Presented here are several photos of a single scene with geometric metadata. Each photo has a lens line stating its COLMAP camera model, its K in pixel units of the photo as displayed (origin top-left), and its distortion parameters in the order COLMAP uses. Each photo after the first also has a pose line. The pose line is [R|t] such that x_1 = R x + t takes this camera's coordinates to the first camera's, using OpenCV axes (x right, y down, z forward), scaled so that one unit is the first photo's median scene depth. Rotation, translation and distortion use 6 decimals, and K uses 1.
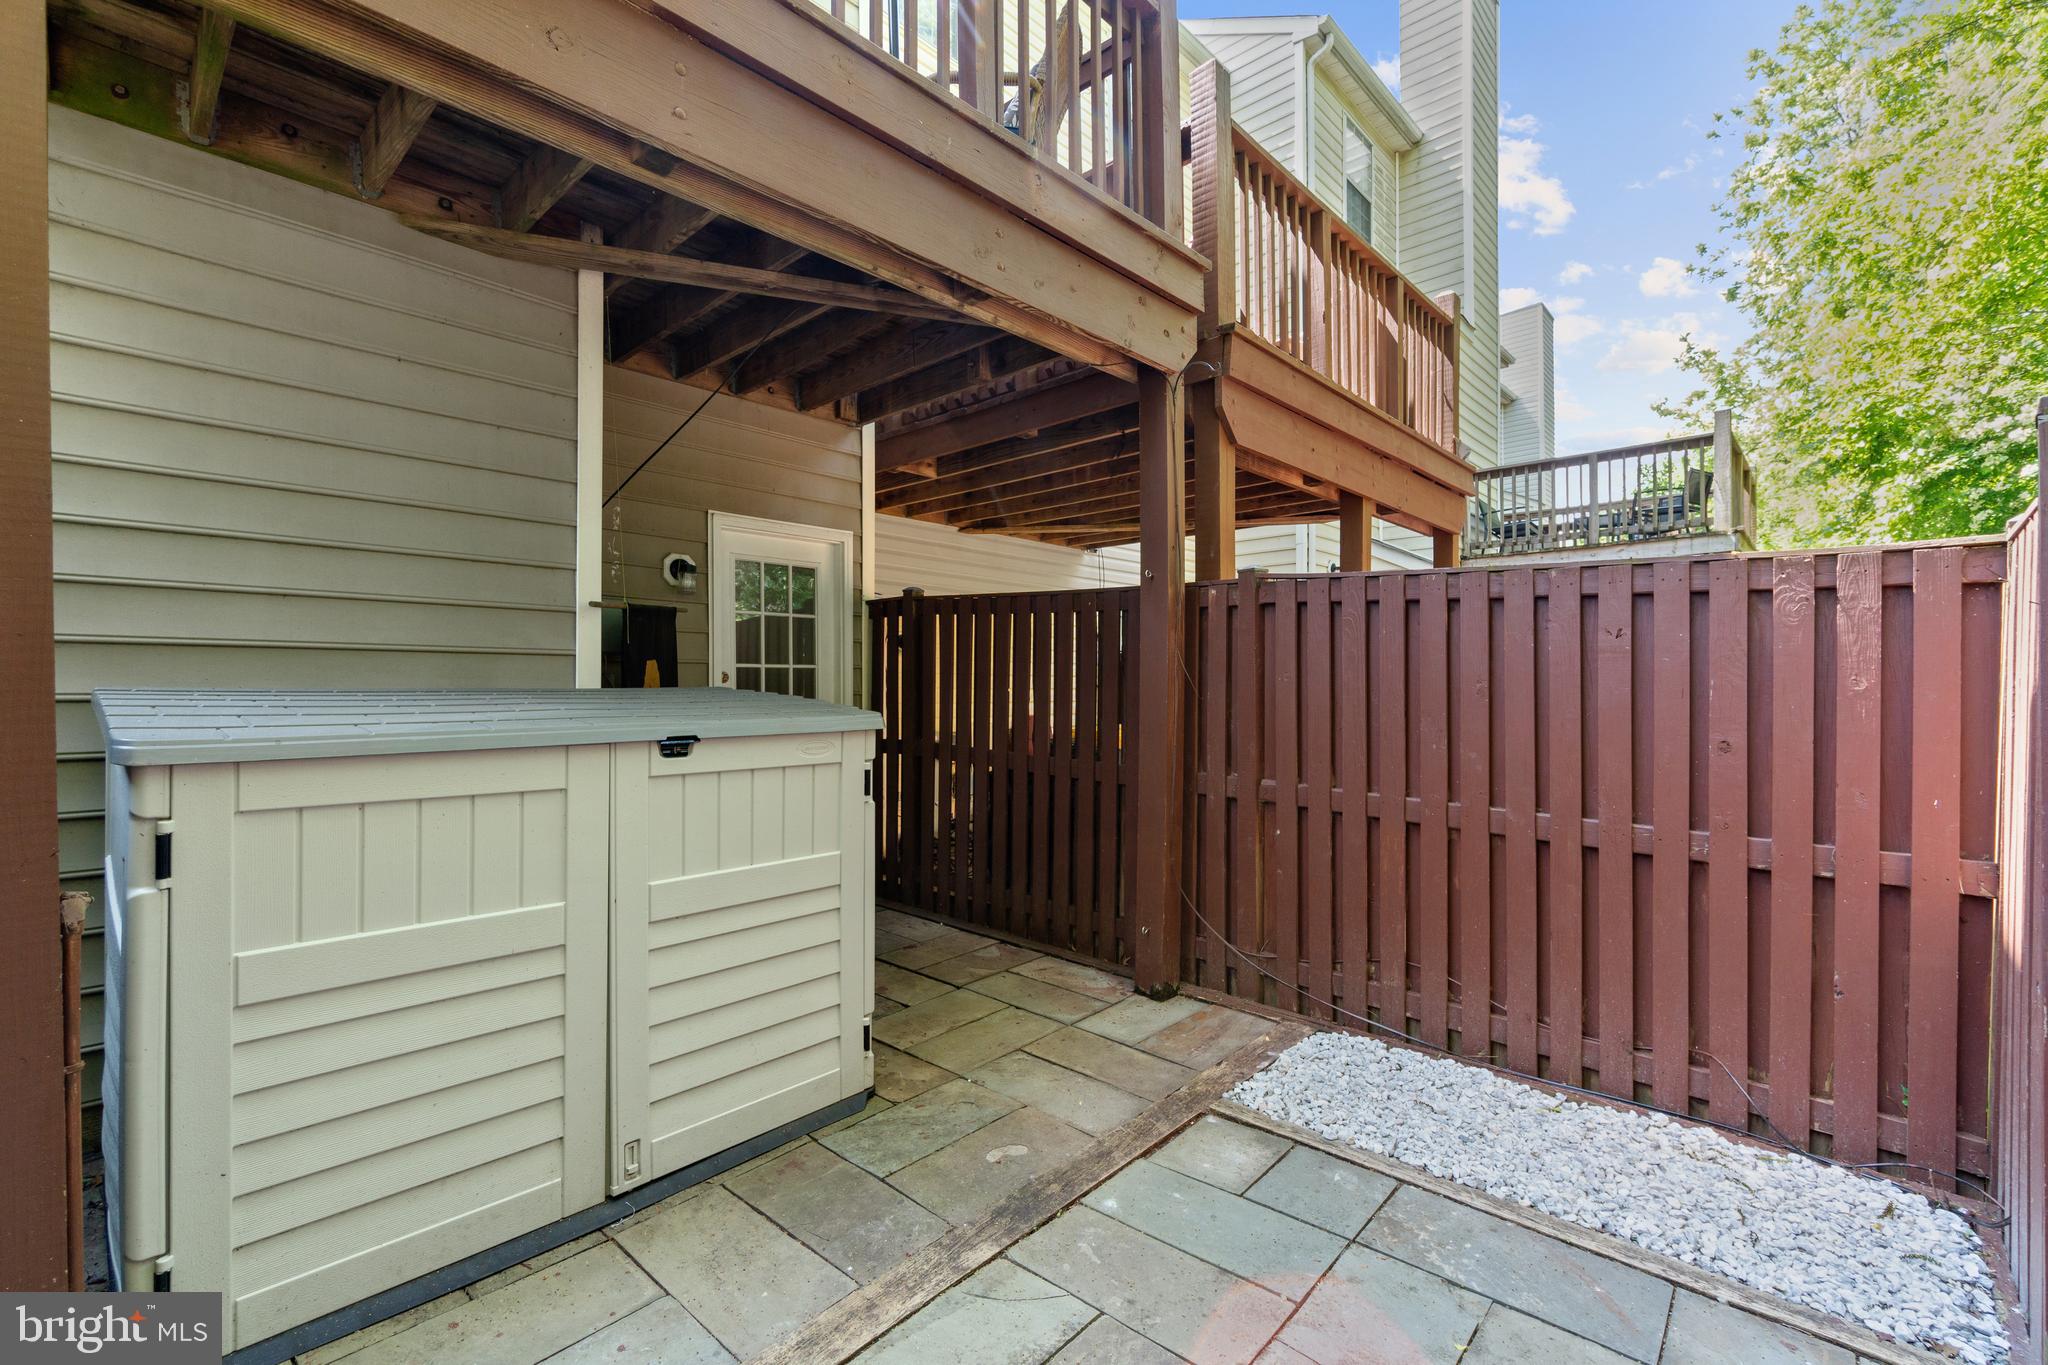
lens RADIAL K [[887.9, 0, 1019.9], [0, 887.9, 687.0], [0, 0, 1]] dist [-0.006157, 0.001751]
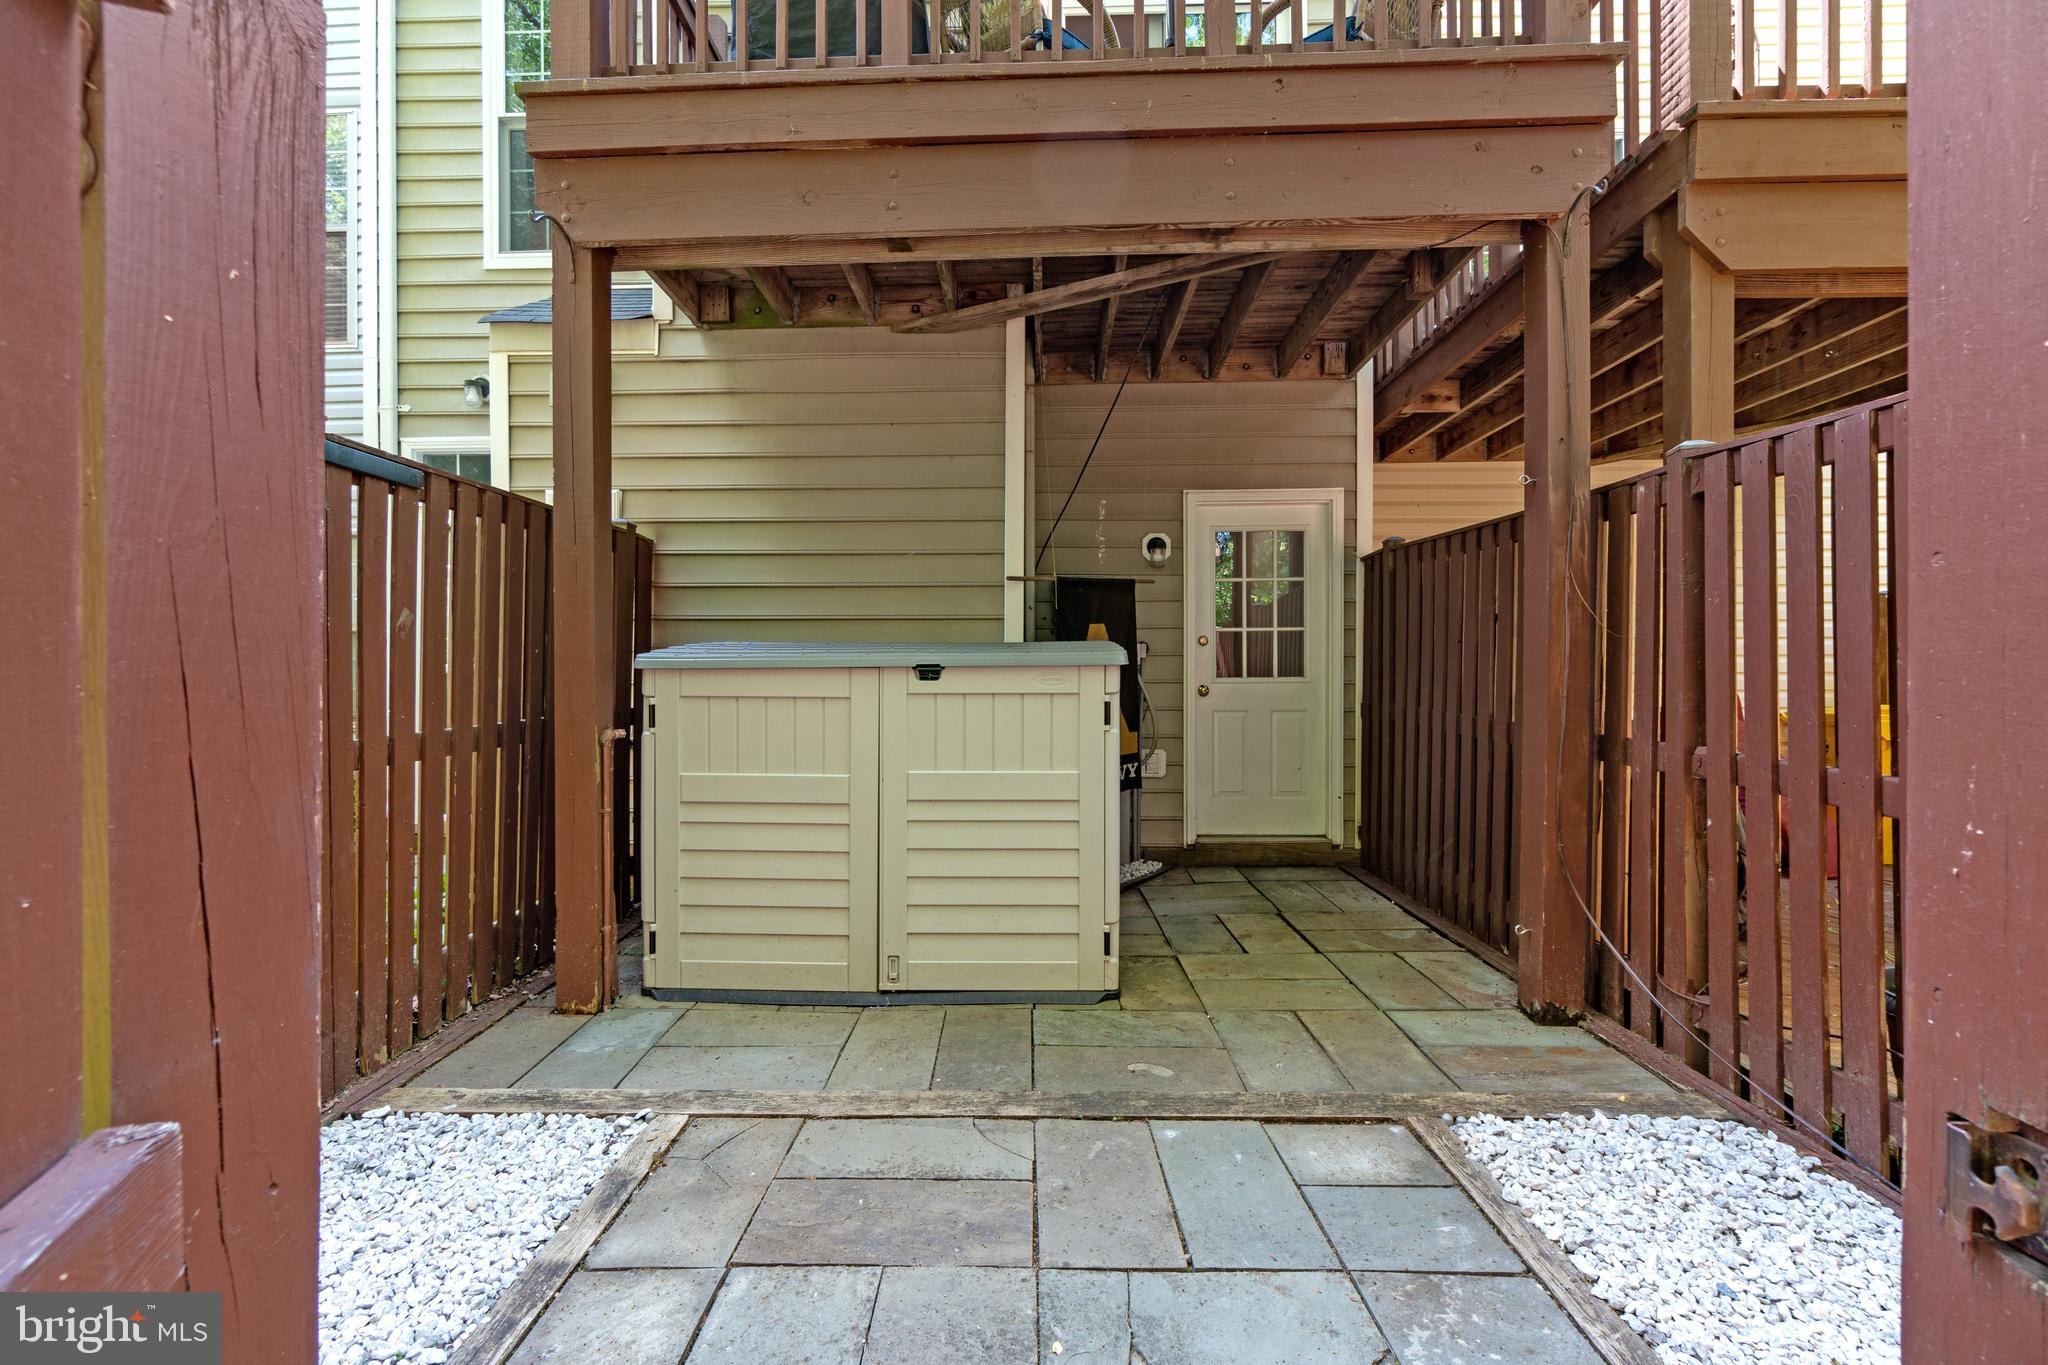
lens RADIAL K [[887.9, 0, 1009.8], [0, 887.9, 673.4], [0, 0, 1]] dist [-0.006157, 0.001751]
pose [[0.655969, -0.008624, -0.754739, 0.487285], [0.002844, 0.999956, -0.008955, 0.056790], [0.754783, 0.003728, 0.655964, 0.151151]]
